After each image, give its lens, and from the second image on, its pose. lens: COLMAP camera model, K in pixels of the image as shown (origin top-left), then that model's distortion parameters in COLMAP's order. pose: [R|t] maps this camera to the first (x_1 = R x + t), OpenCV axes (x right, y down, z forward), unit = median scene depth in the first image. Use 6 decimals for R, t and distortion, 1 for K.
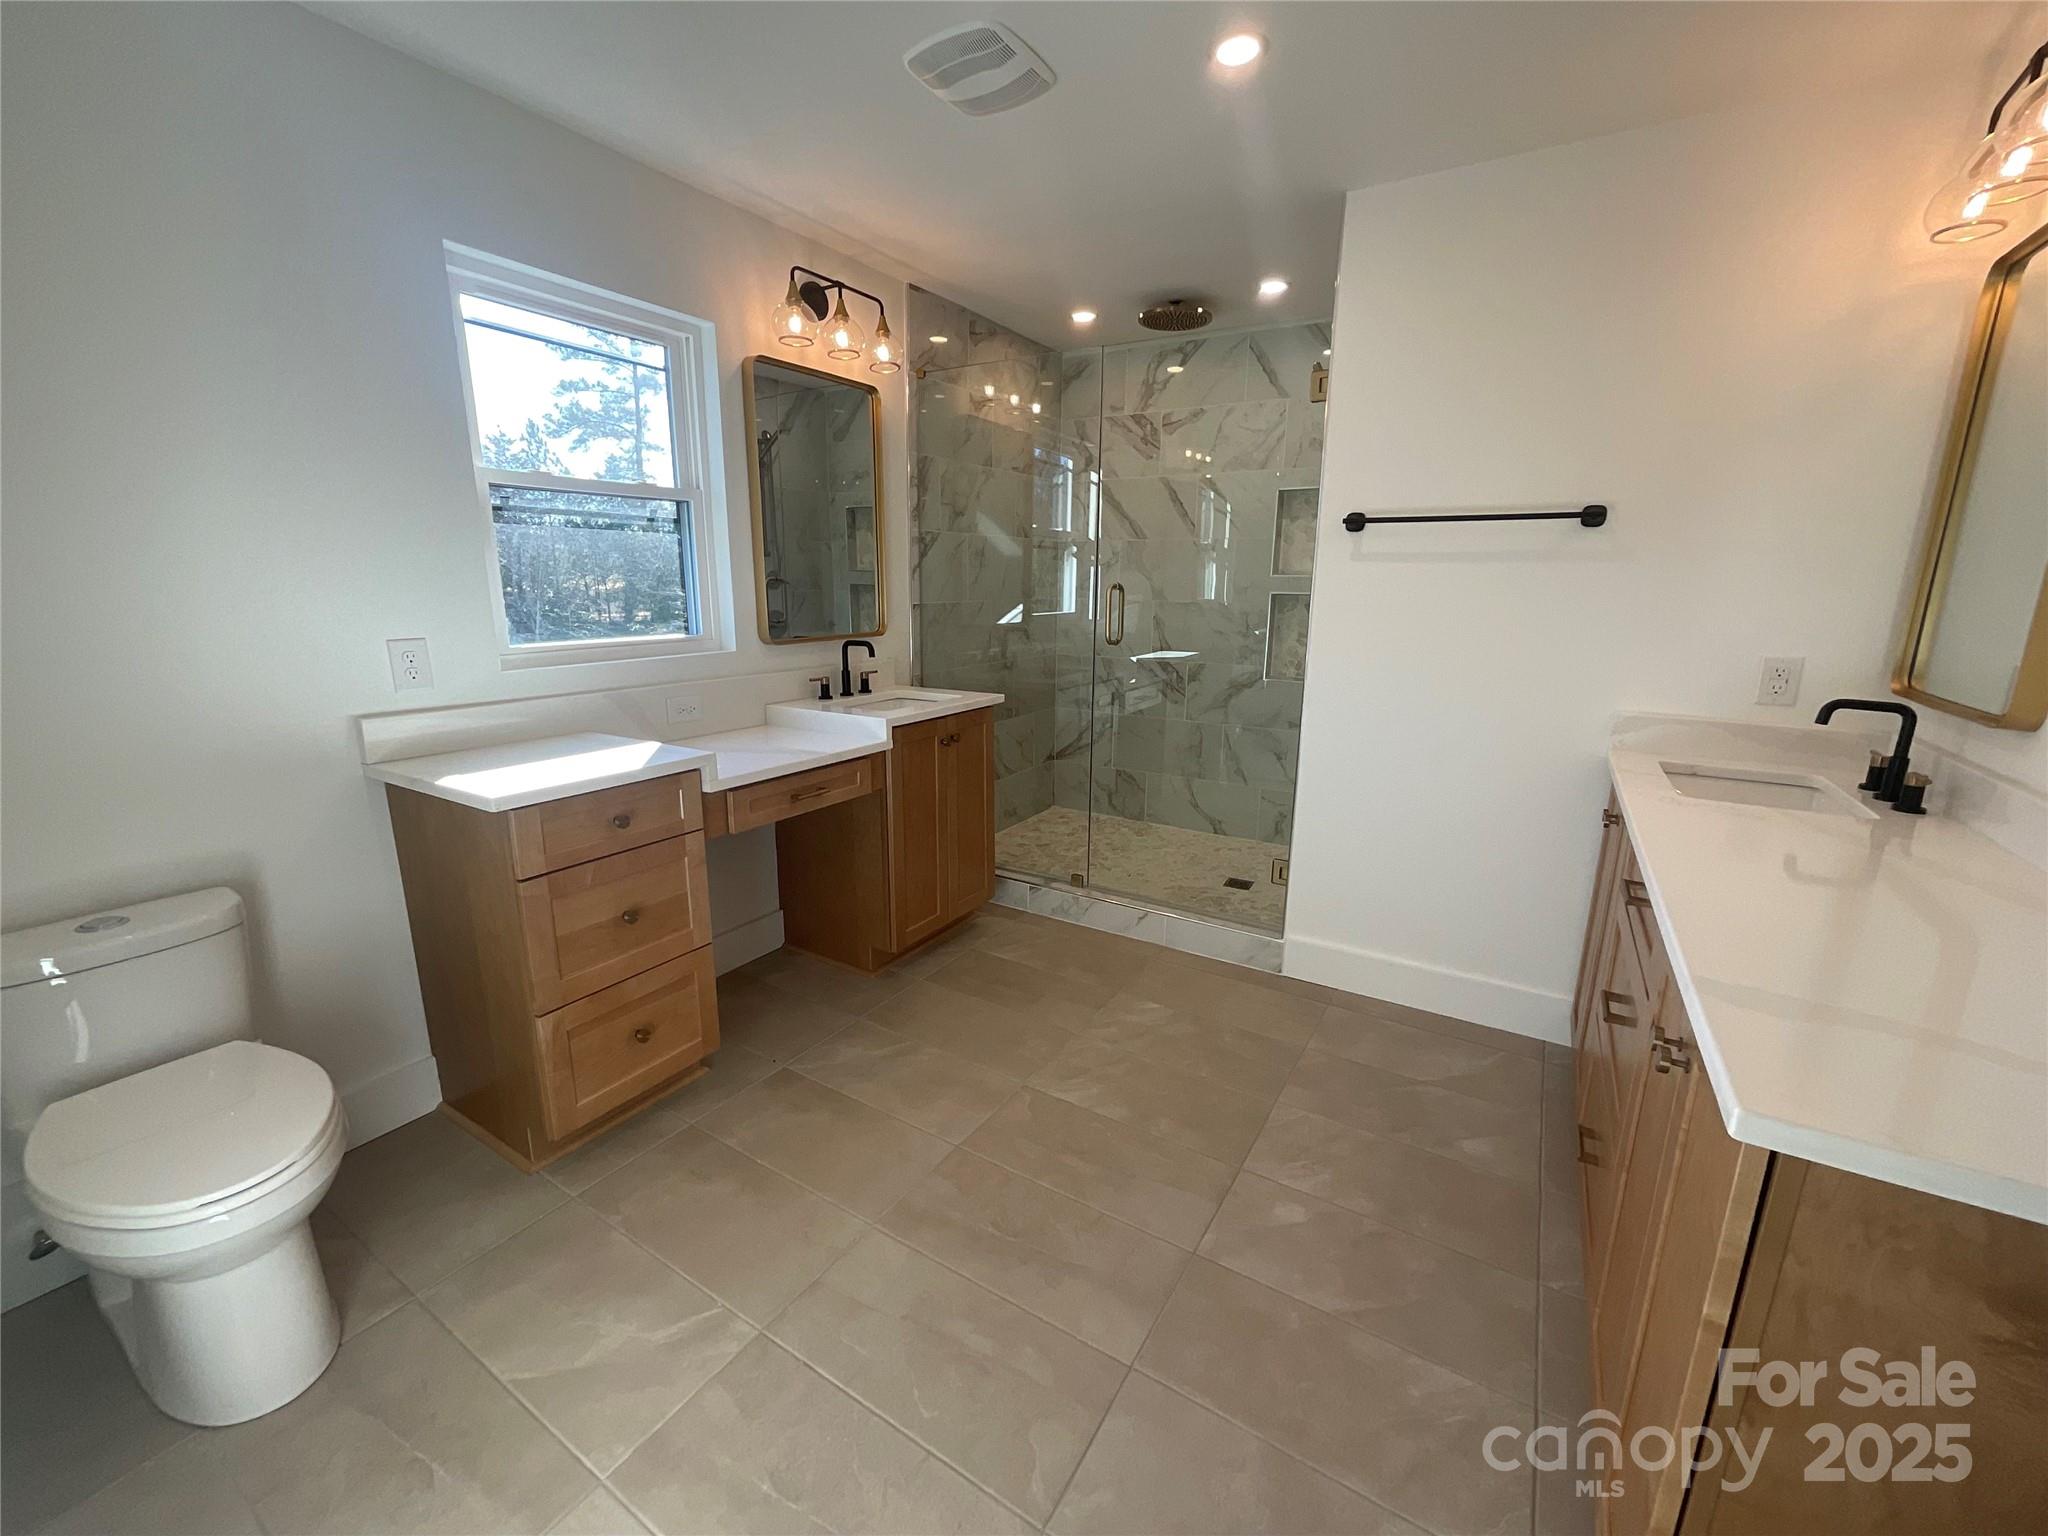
lens RADIAL K [[829.3, 0, 1017.7], [0, 829.3, 767.4], [0, 0, 1]] dist [-0.001377, -0.000003]
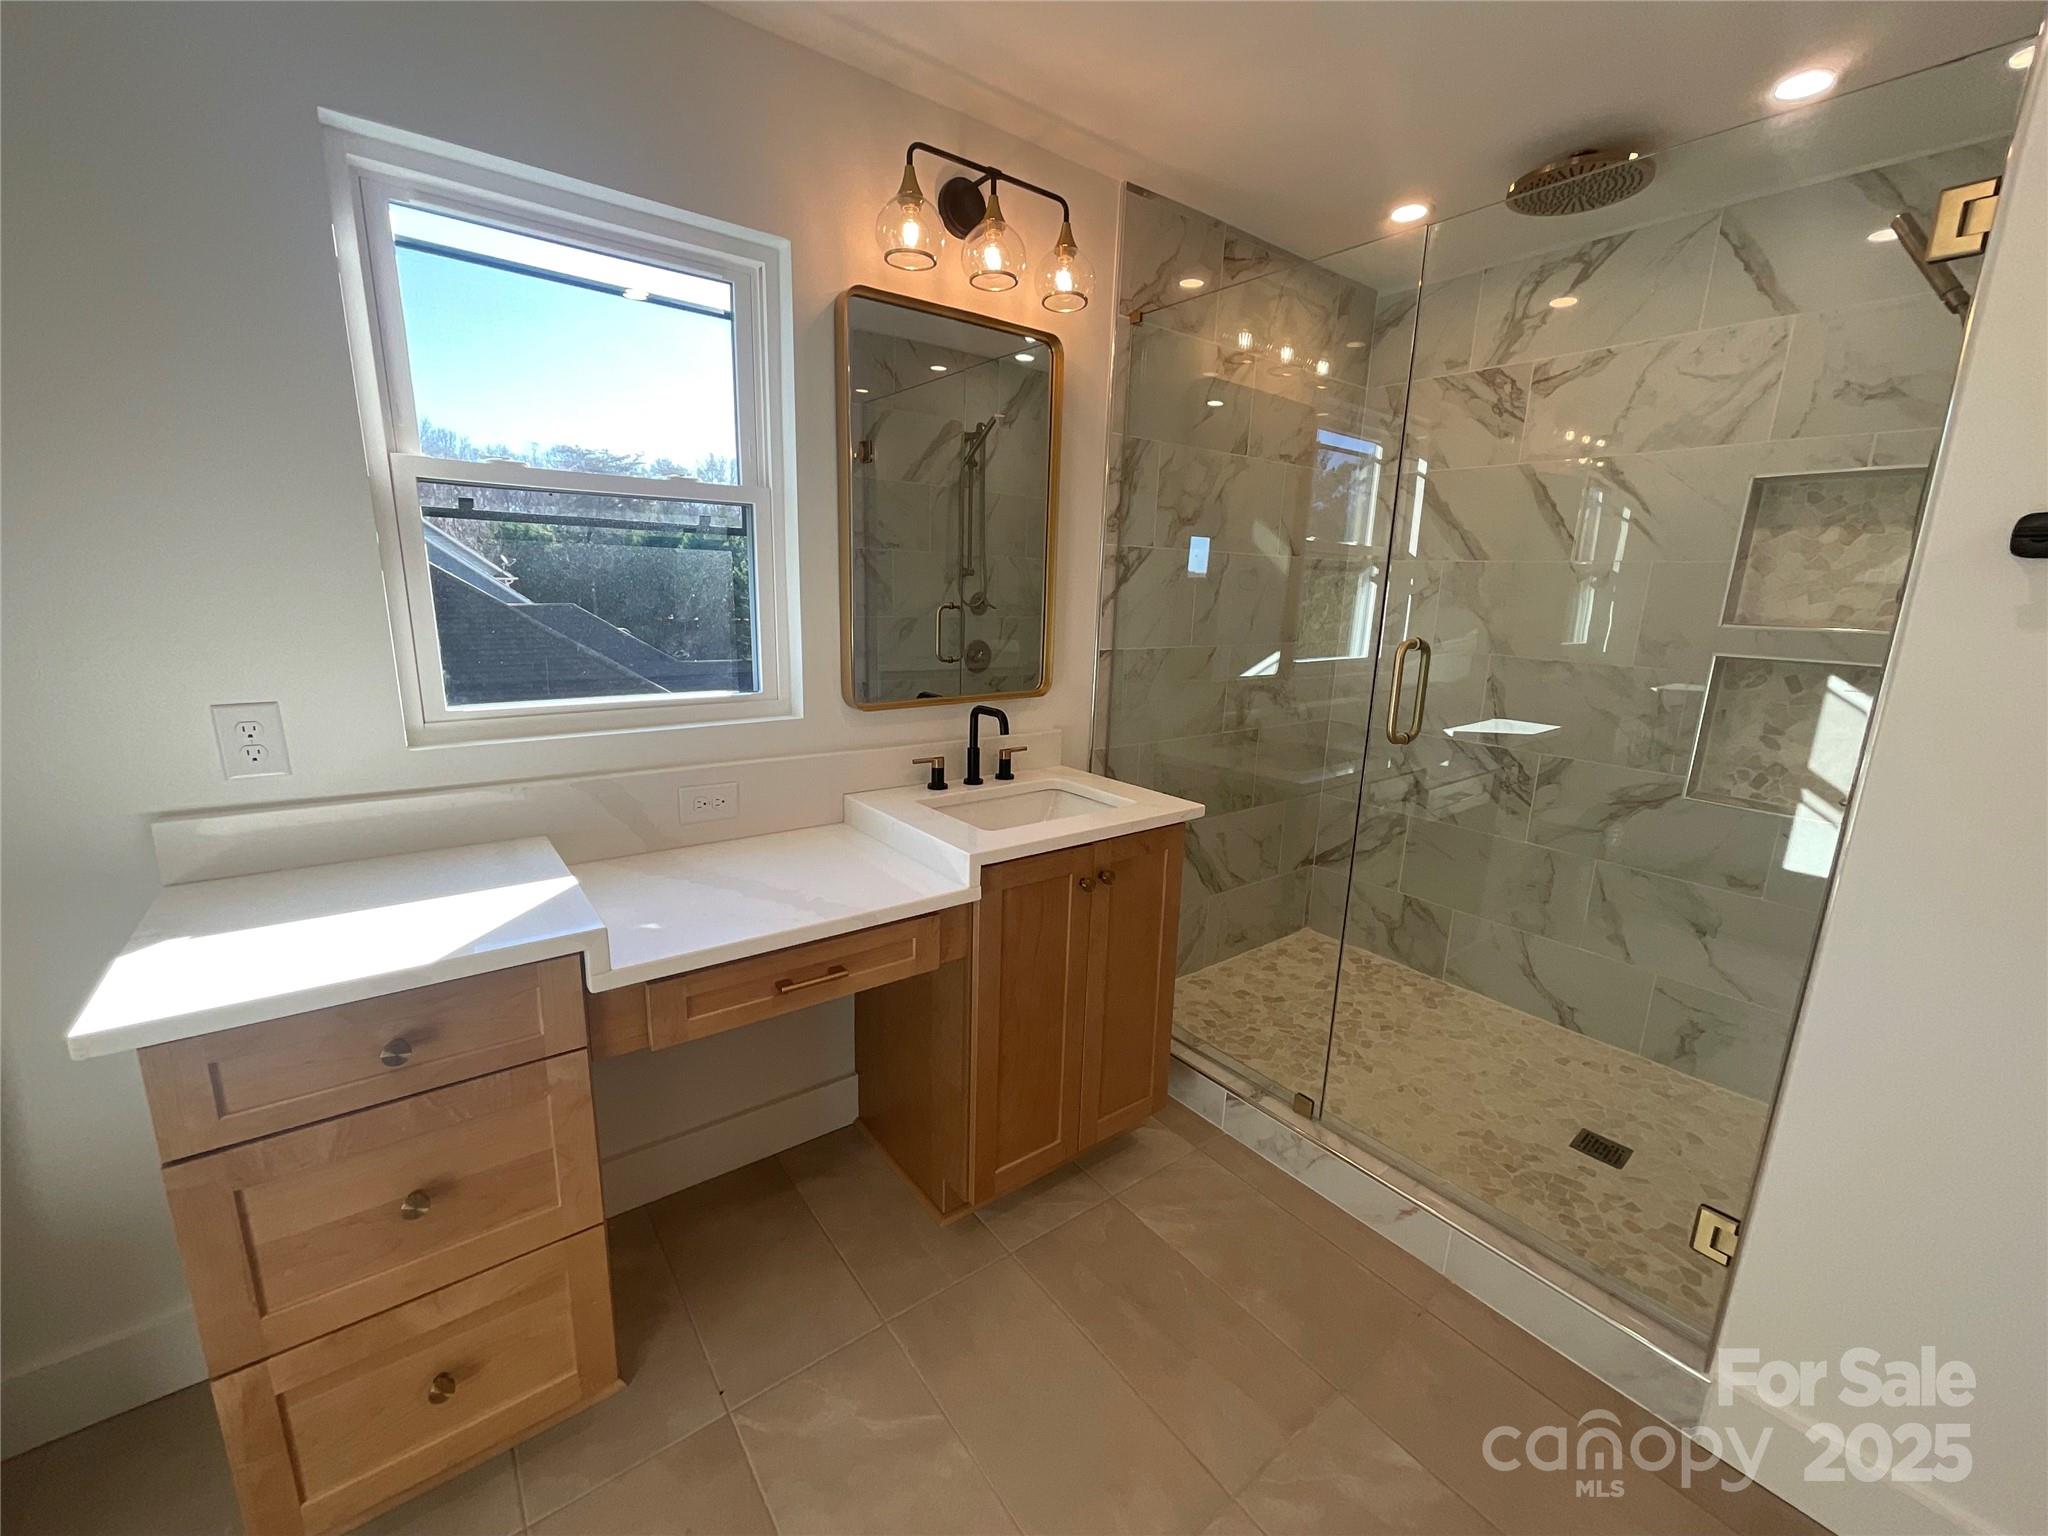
lens RADIAL K [[829.3, 0, 1023.8], [0, 829.3, 767.2], [0, 0, 1]] dist [-0.001377, -0.000003]
pose [[0.937422, 0.095233, -0.334918, 0.063680], [-0.099431, 0.995034, 0.004629, -0.106945], [0.333696, 0.028962, 0.942236, 0.358737]]
